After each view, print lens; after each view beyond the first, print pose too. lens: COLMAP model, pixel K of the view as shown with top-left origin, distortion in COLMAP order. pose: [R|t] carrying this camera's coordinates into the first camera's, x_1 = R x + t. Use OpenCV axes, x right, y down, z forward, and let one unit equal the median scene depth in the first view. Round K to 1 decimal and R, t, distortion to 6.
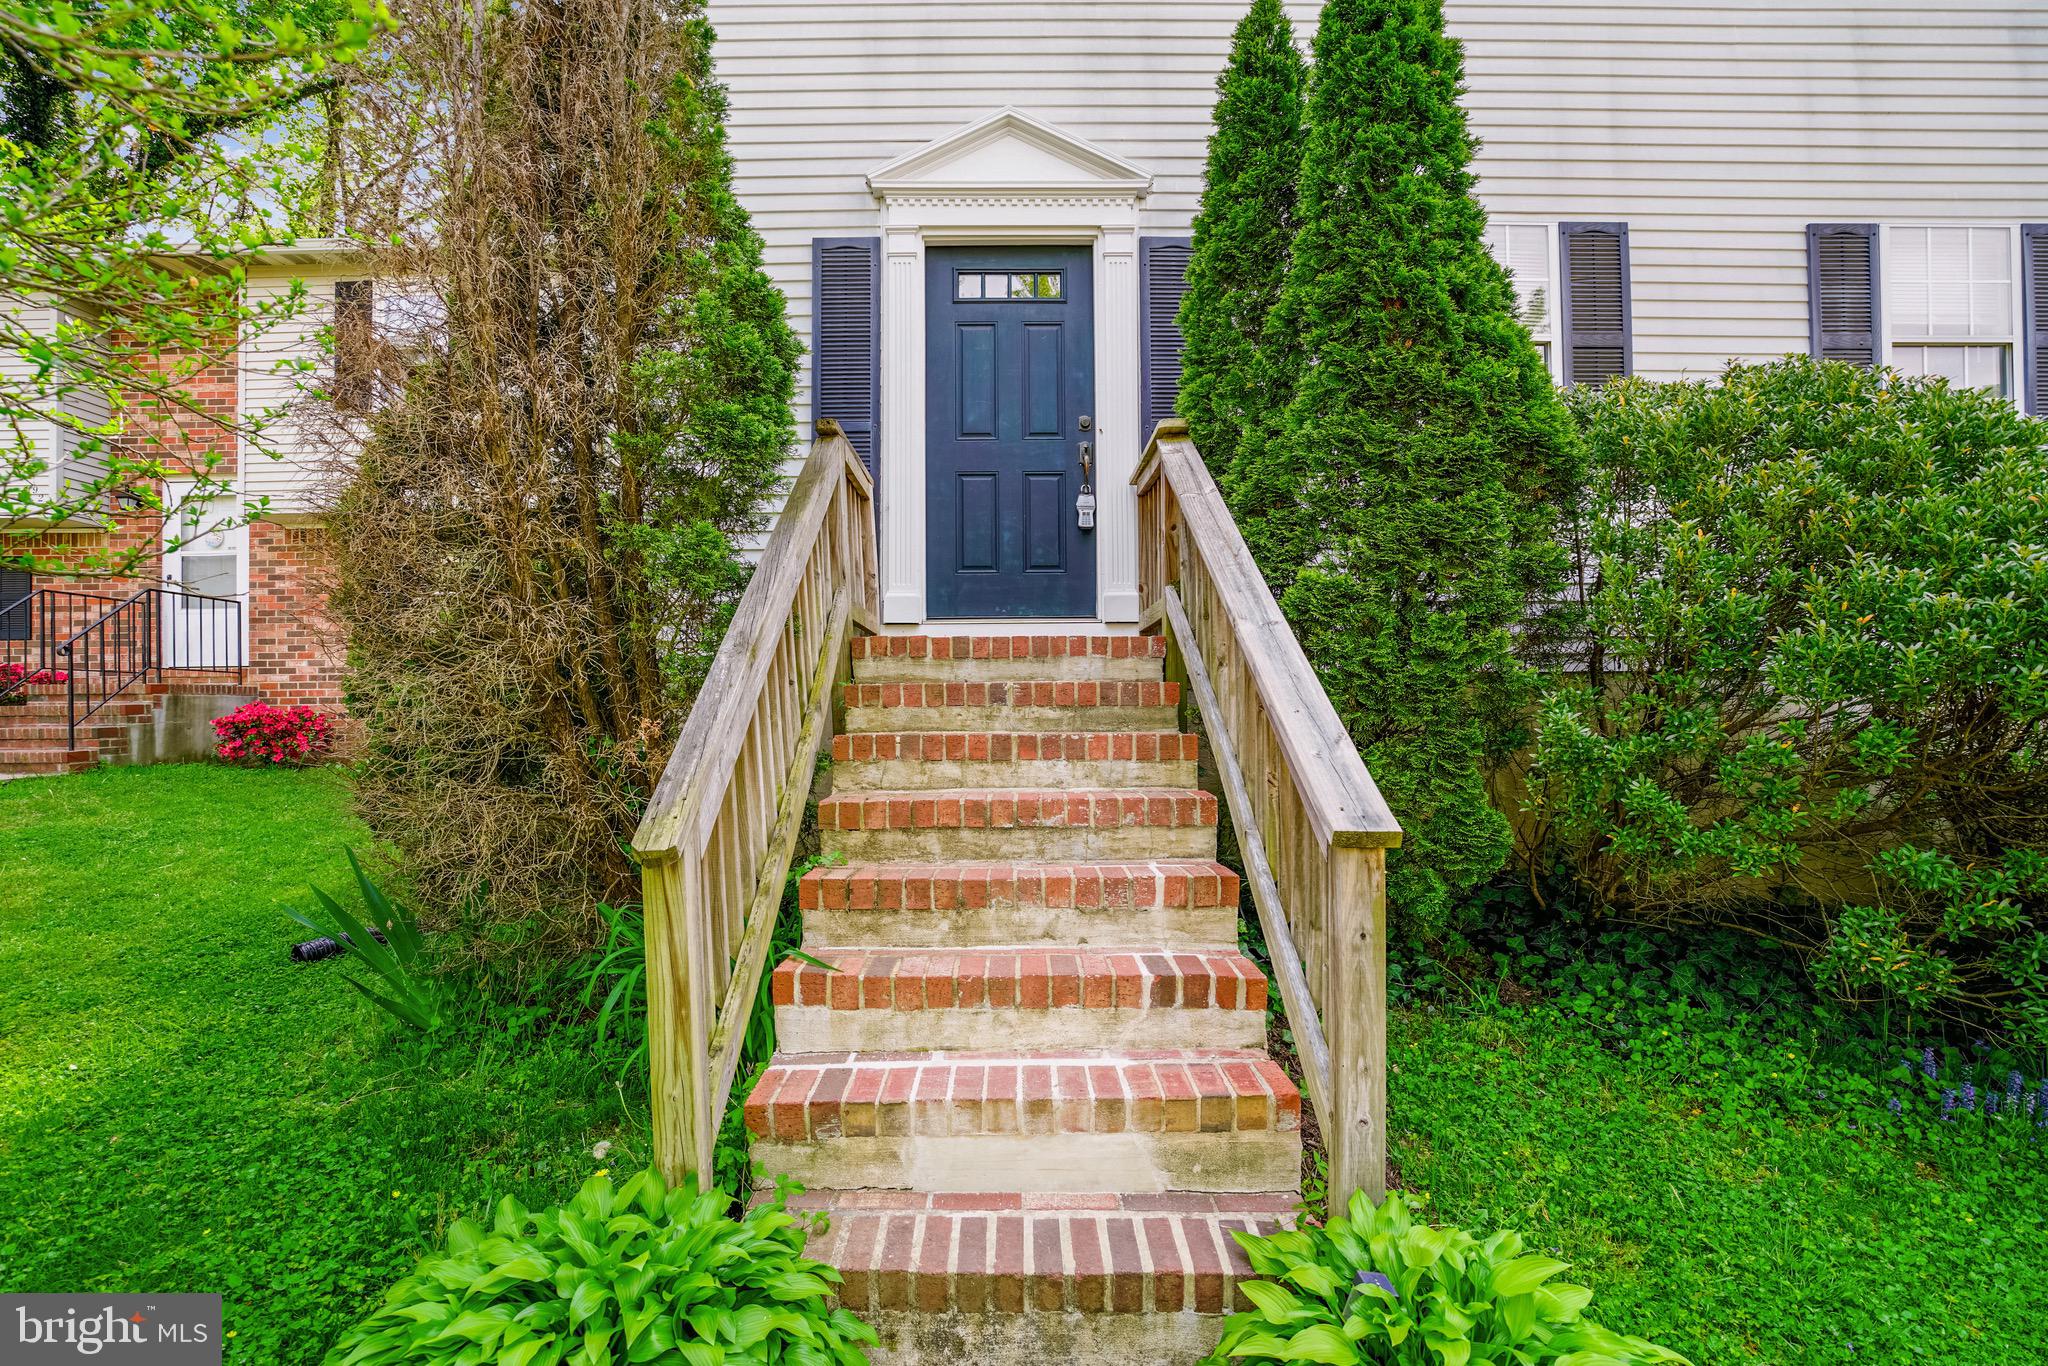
lens RADIAL K [[937.7, 0, 1024.0], [0, 937.7, 683.0], [0, 0, 1]] dist [-0.023918, 0.000611]
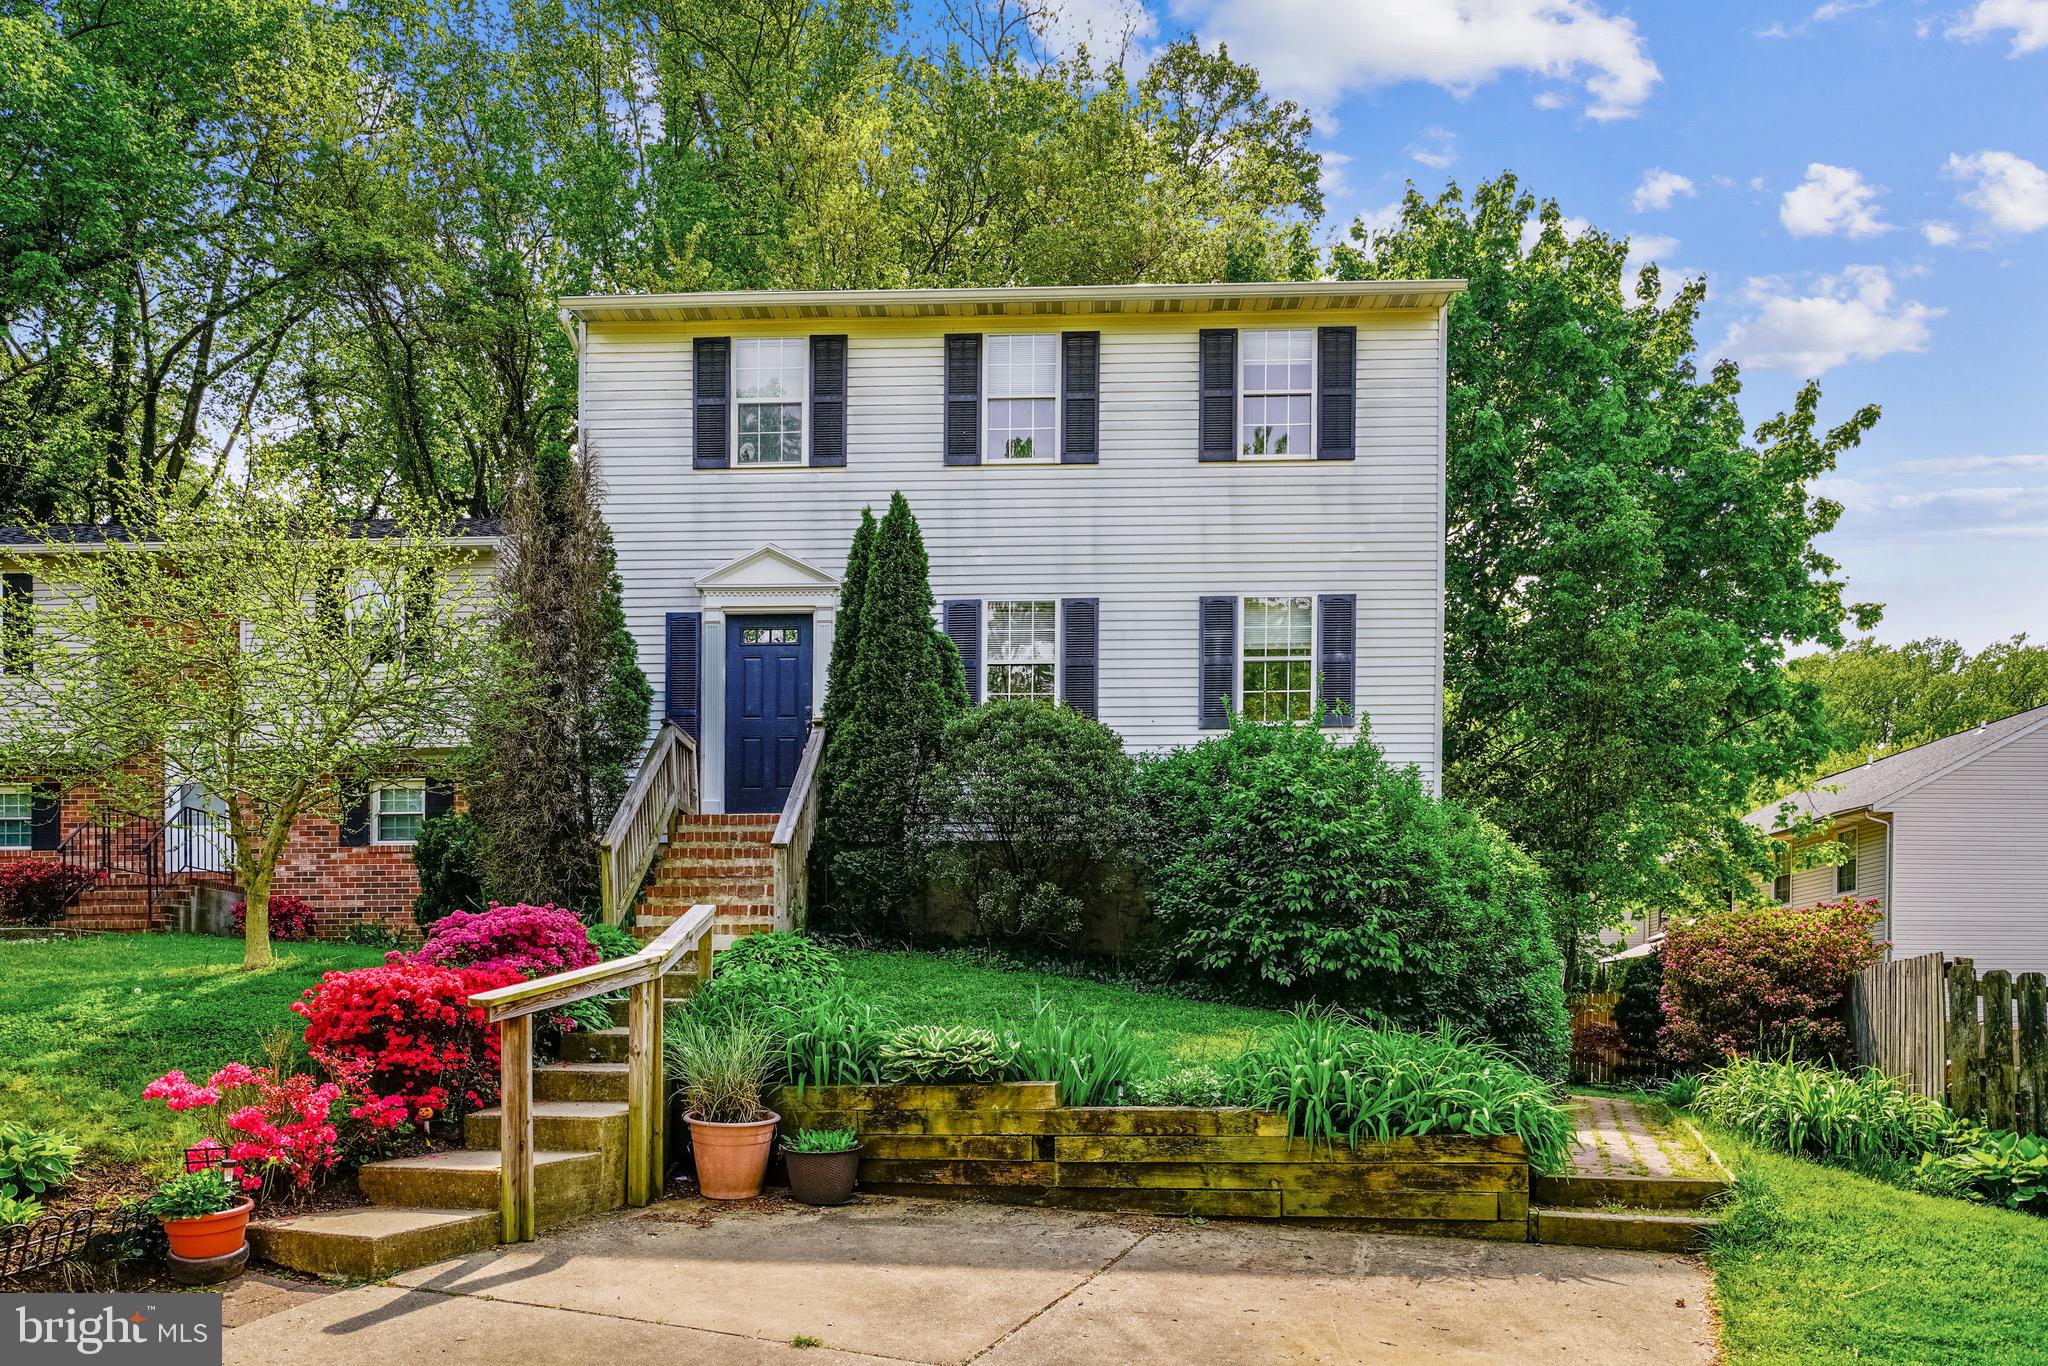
lens RADIAL K [[1595.9, 0, 1049.5], [0, 1595.9, 936.6], [0, 0, 1]] dist [0.012914, -0.003813]
pose [[0.999458, -0.003990, -0.032685, 0.713913], [0.002584, 0.999074, -0.042941, 0.349802], [0.032826, 0.042834, 0.998543, -2.381566]]
